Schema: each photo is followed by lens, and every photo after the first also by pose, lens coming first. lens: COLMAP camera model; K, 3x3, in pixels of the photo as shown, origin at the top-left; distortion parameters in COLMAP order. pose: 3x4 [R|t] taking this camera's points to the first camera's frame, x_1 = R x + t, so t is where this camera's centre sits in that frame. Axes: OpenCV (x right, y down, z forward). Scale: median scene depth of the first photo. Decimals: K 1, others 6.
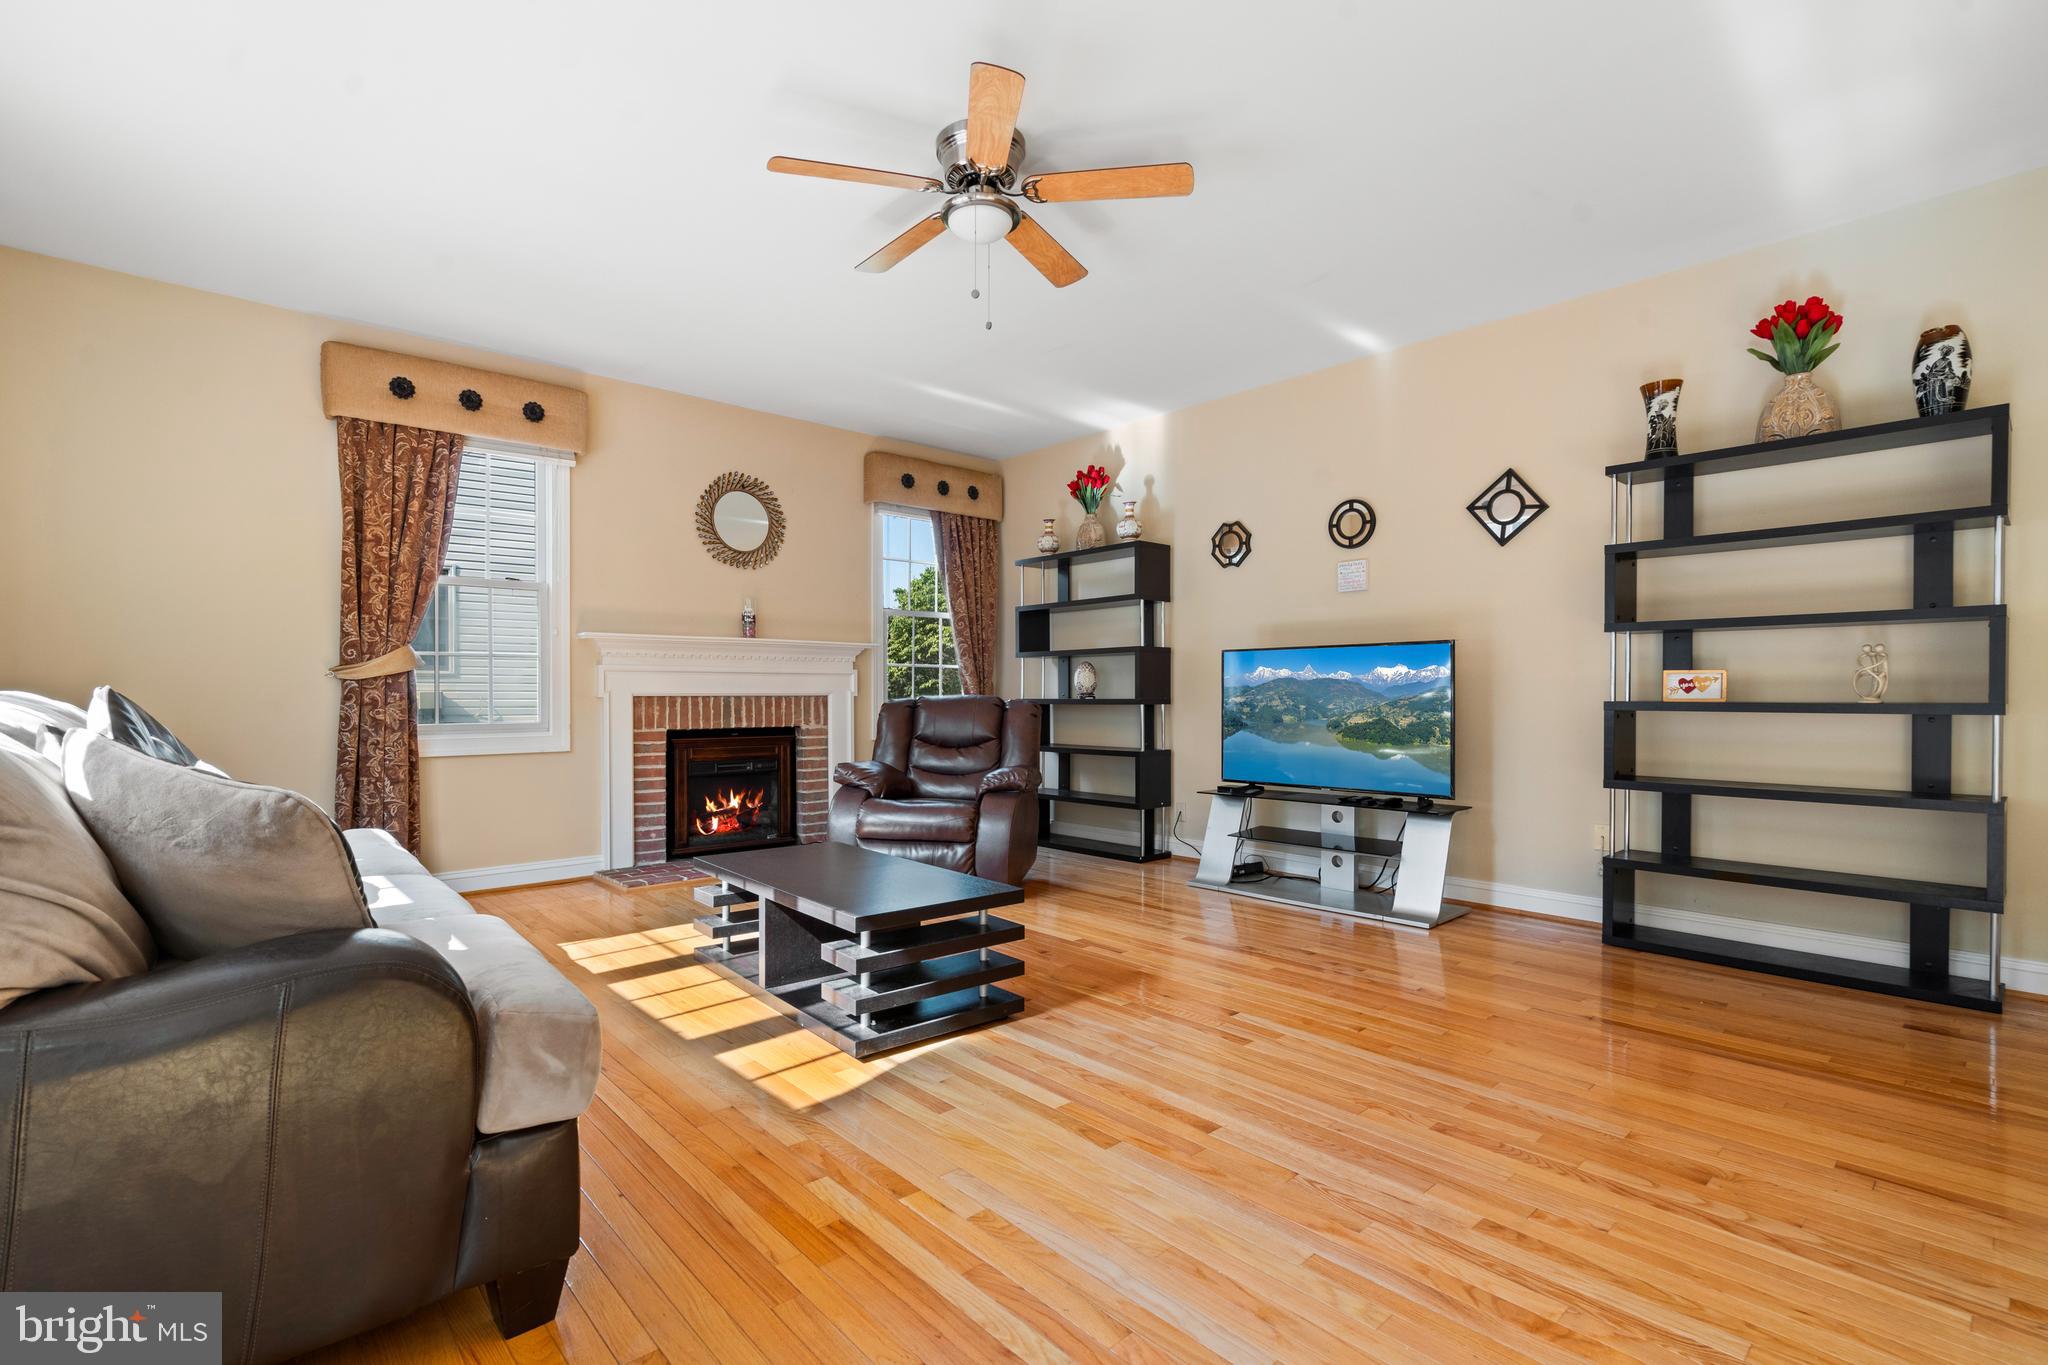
lens RADIAL K [[934.8, 0, 1026.3], [0, 934.8, 692.3], [0, 0, 1]] dist [0.002154, 0.000441]
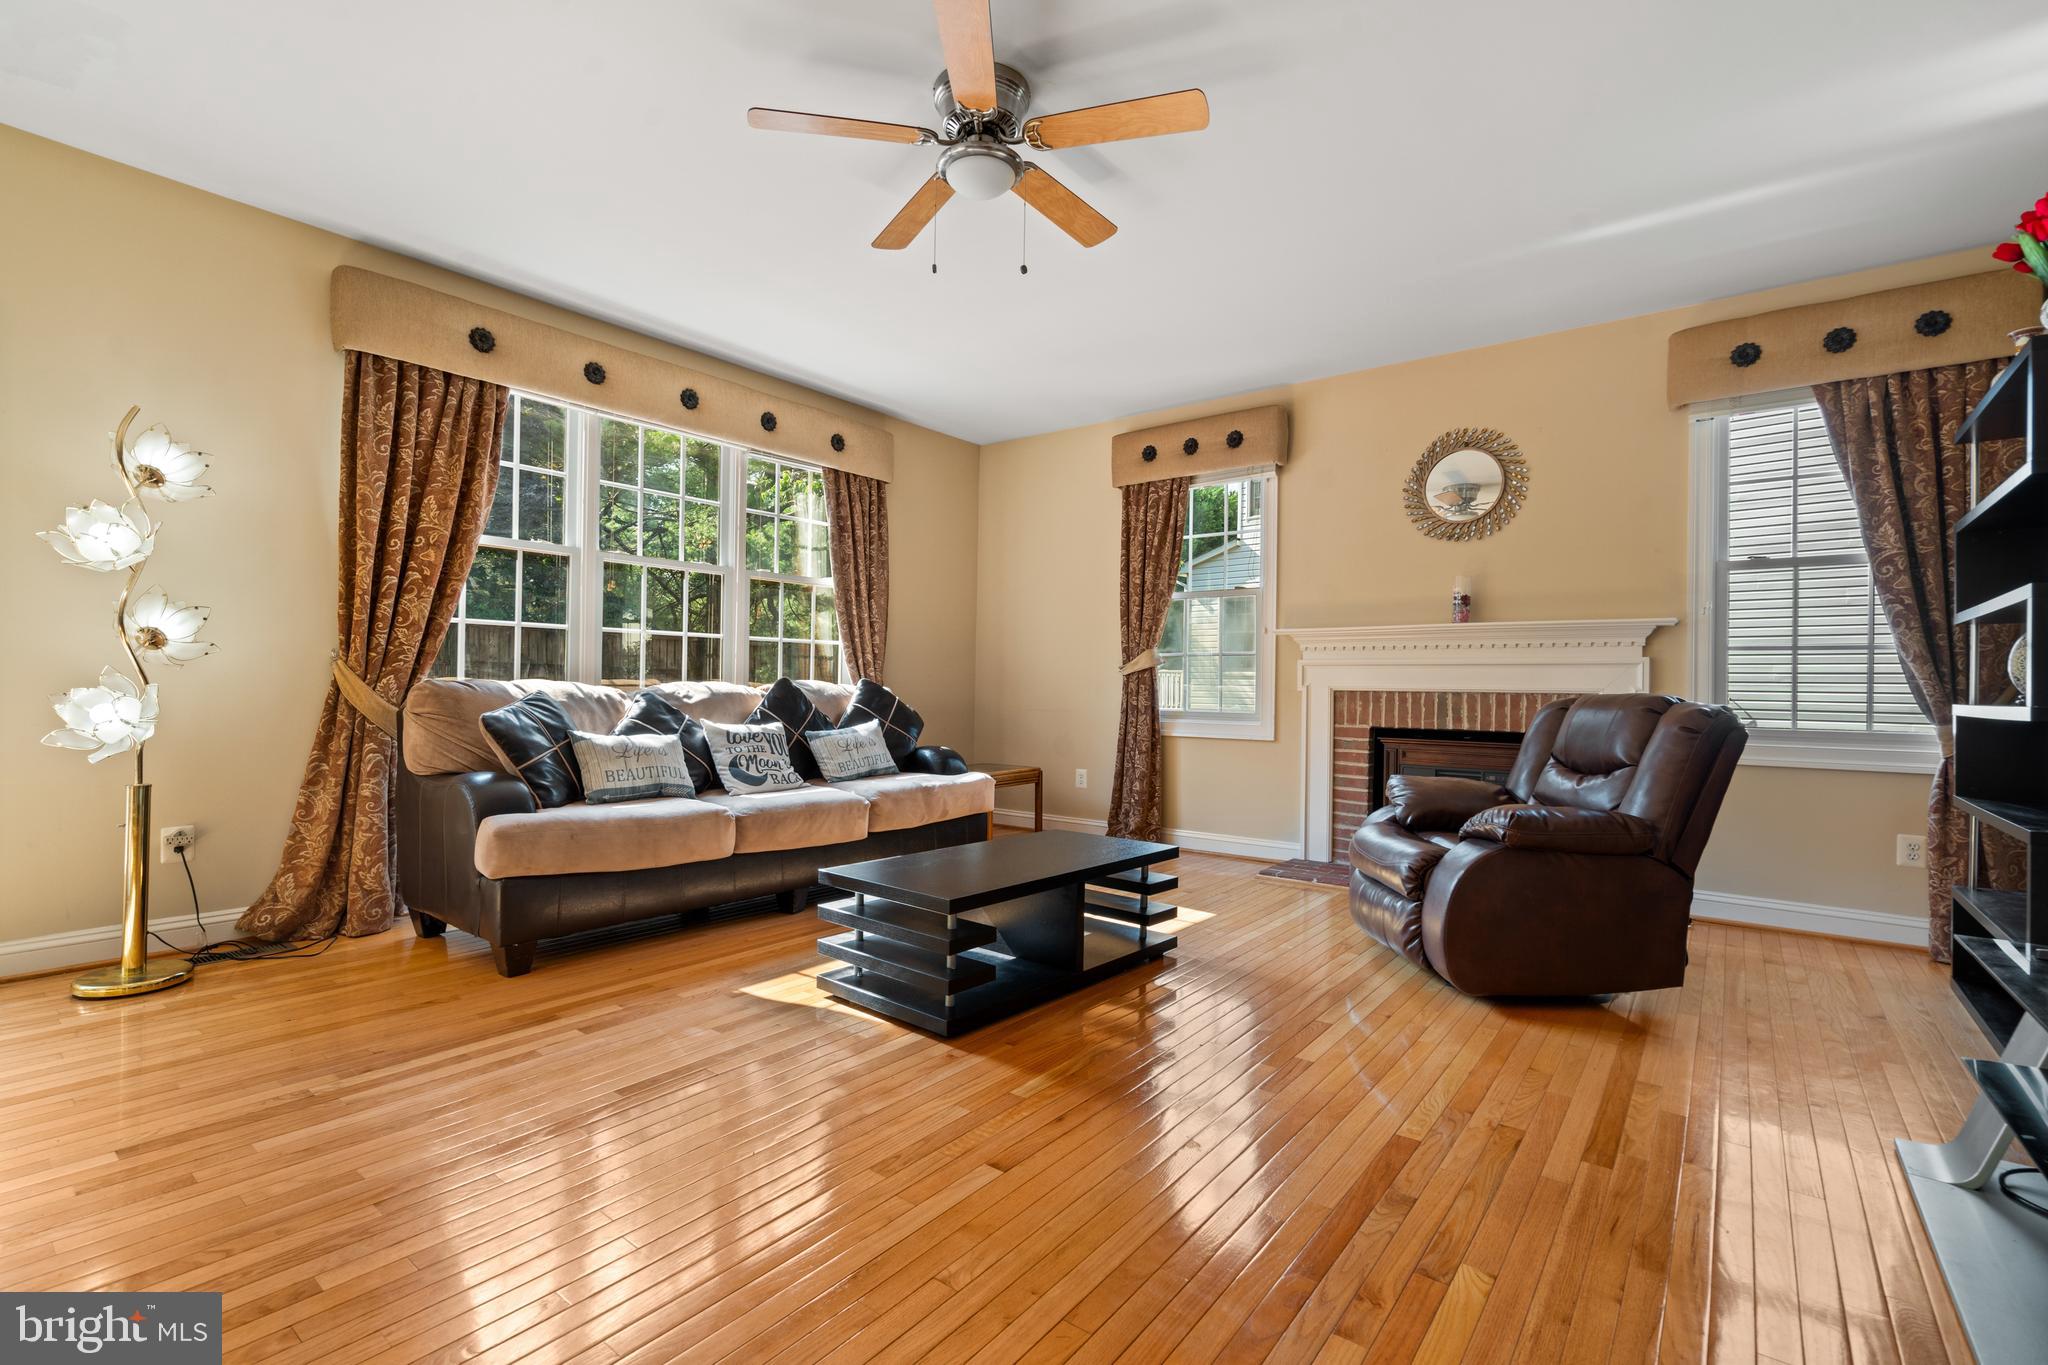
lens RADIAL K [[918.4, 0, 1012.0], [0, 918.4, 677.7], [0, 0, 1]] dist [0.001624, 0.000376]
pose [[0.165872, -0.003967, -0.986139, 0.542128], [-0.013185, 0.999894, -0.006240, 0.001214], [0.986059, 0.014037, 0.165802, 0.562550]]
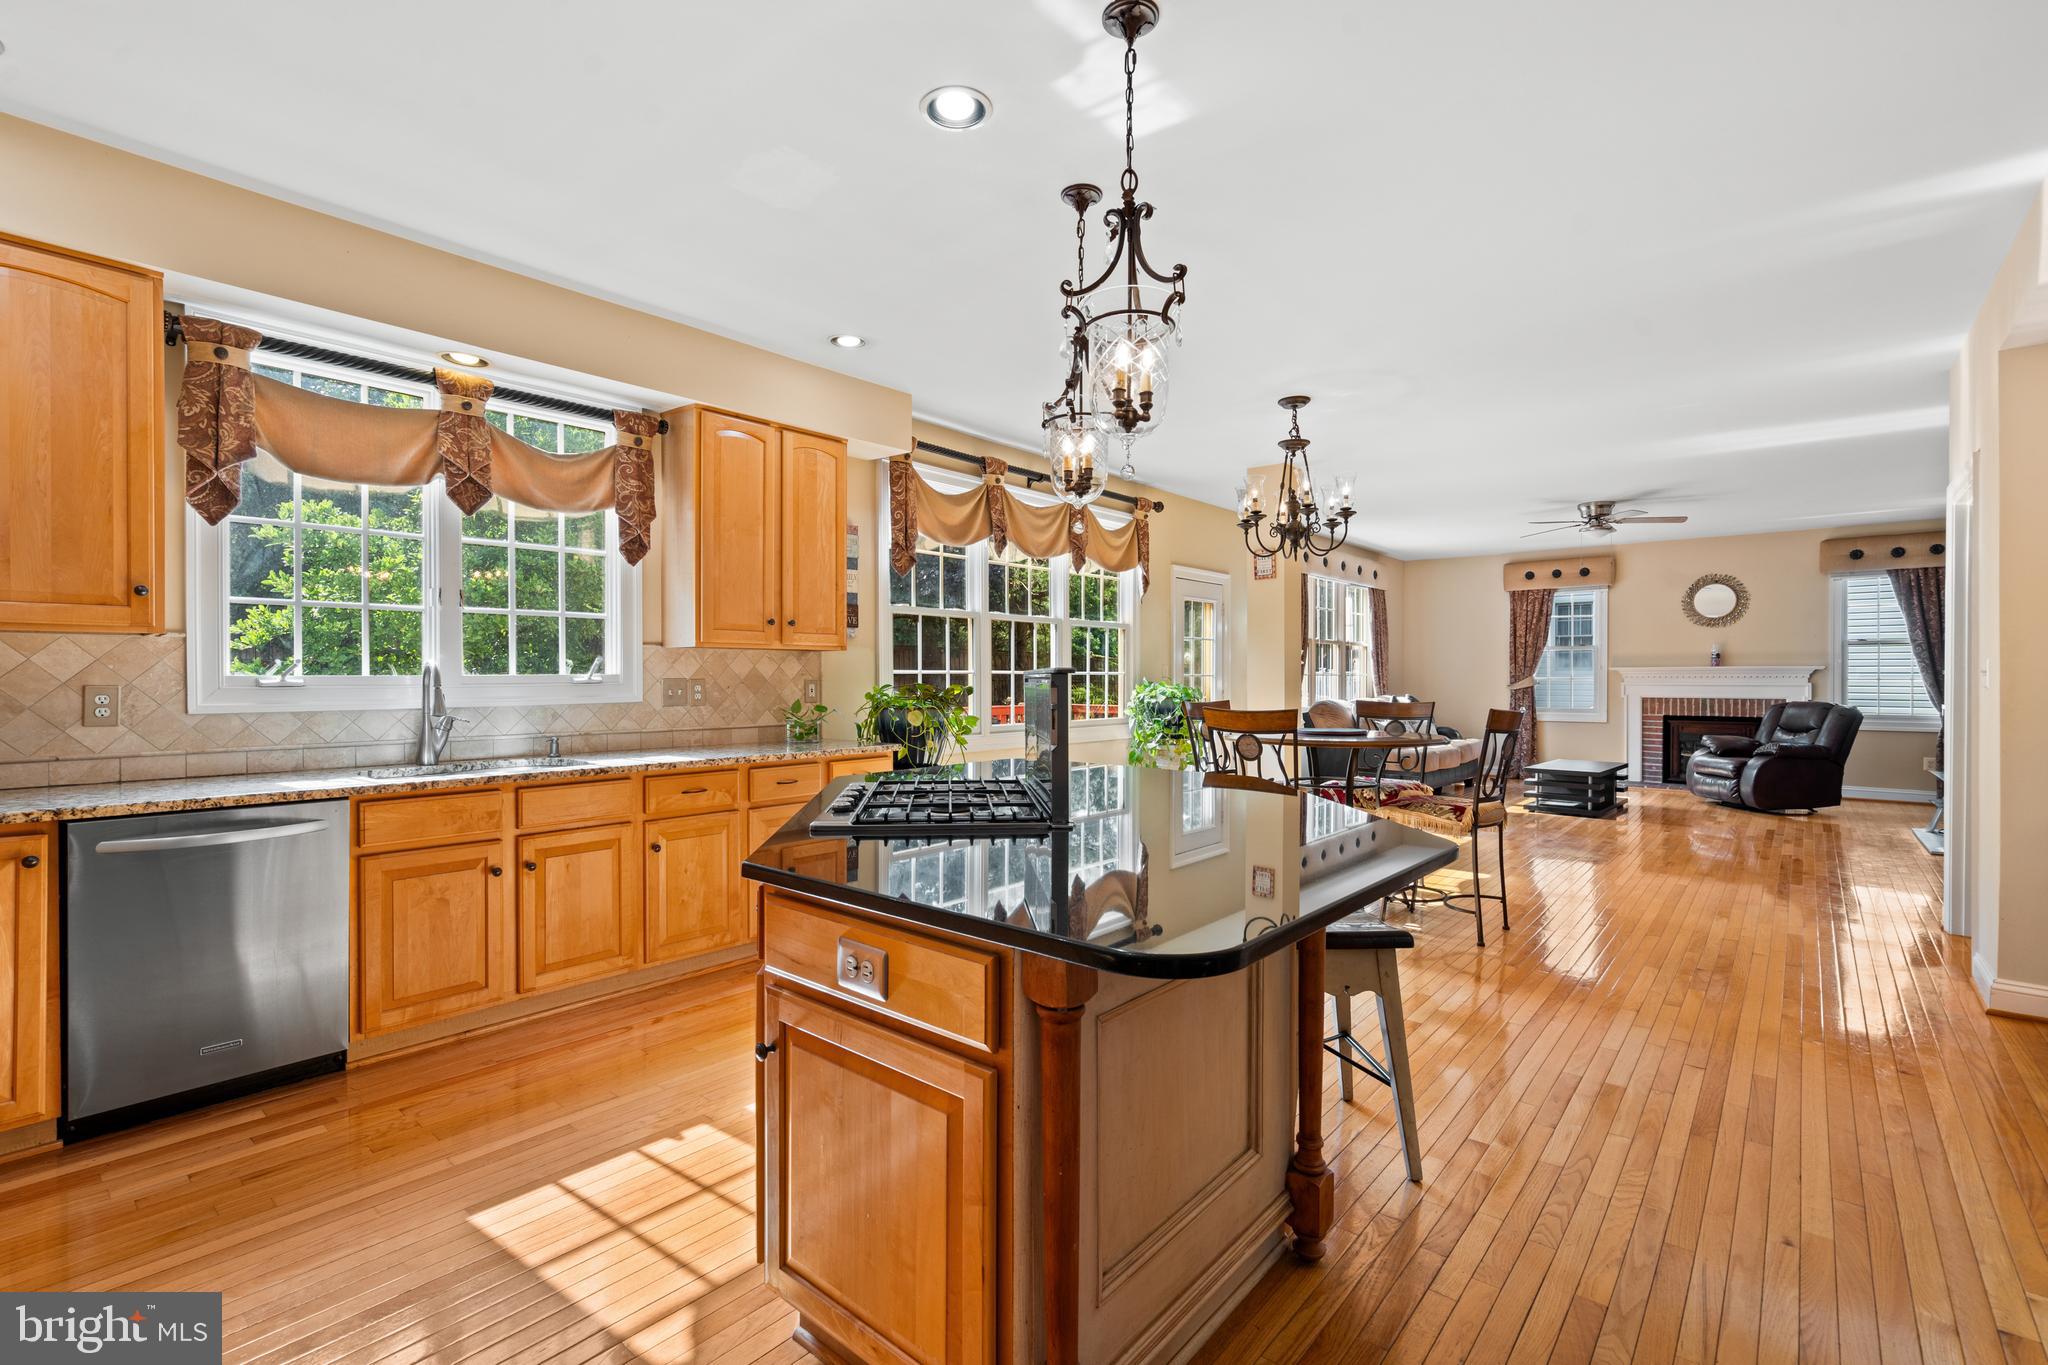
lens RADIAL K [[909.7, 0, 1013.0], [0, 909.7, 677.2], [0, 0, 1]] dist [-0.000718, -0.000149]
pose [[0.118654, 0.001983, -0.992934, 1.536206], [-0.001230, 0.999998, 0.001850, -0.047375], [0.992935, 0.001002, 0.118657, -0.655233]]
